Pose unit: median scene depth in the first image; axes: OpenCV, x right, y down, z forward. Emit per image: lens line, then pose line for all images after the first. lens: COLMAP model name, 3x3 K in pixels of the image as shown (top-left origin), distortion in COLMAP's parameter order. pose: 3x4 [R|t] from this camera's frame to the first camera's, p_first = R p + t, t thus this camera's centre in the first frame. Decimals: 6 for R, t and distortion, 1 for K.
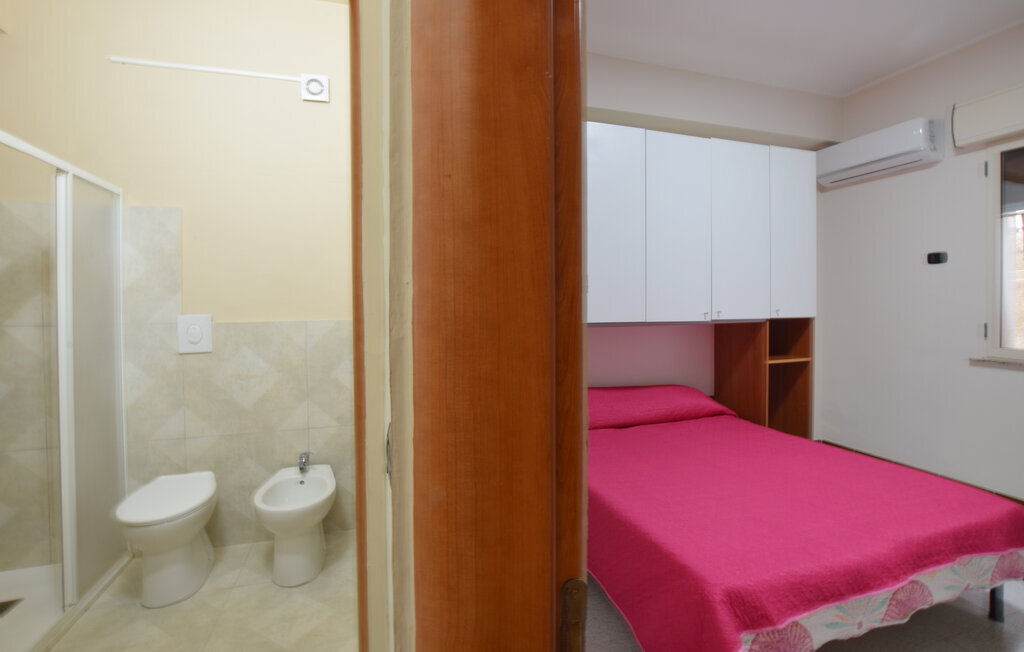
lens RADIAL K [[449.6, 0, 506.7], [0, 449.6, 304.4], [0, 0, 1]] dist [-0.040895, 0.008940]
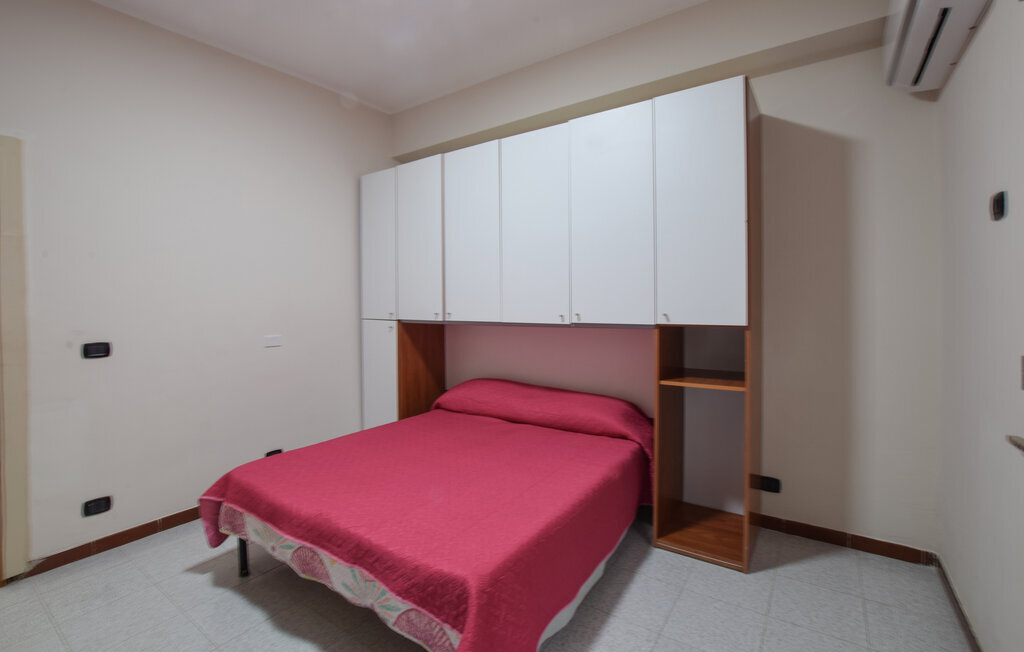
lens RADIAL K [[460.6, 0, 510.8], [0, 460.6, 296.8], [0, 0, 1]] dist [-0.033307, 0.000209]
pose [[0.612120, -0.005281, -0.790747, 1.981214], [0.003311, 0.999986, -0.004115, -0.025969], [0.790758, -0.000099, 0.612129, 0.595422]]
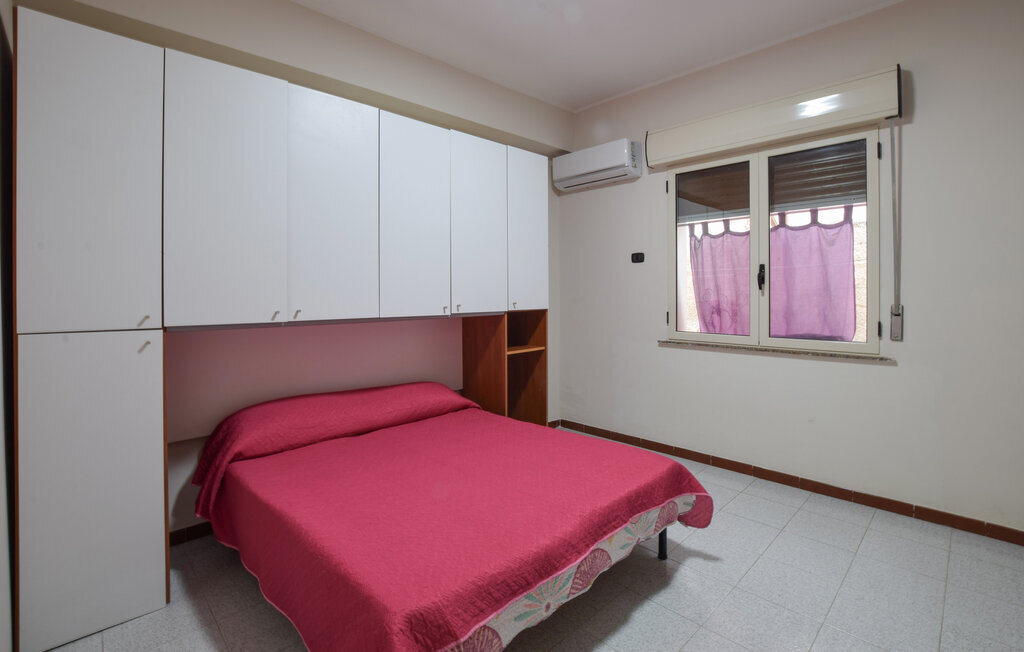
lens RADIAL K [[460.6, 0, 510.8], [0, 460.6, 296.8], [0, 0, 1]] dist [-0.033307, 0.000209]
pose [[0.894027, -0.005694, 0.447977, 0.215759], [0.007615, 0.999968, -0.002486, 0.001537], [-0.447949, 0.005634, 0.894042, 0.057432]]
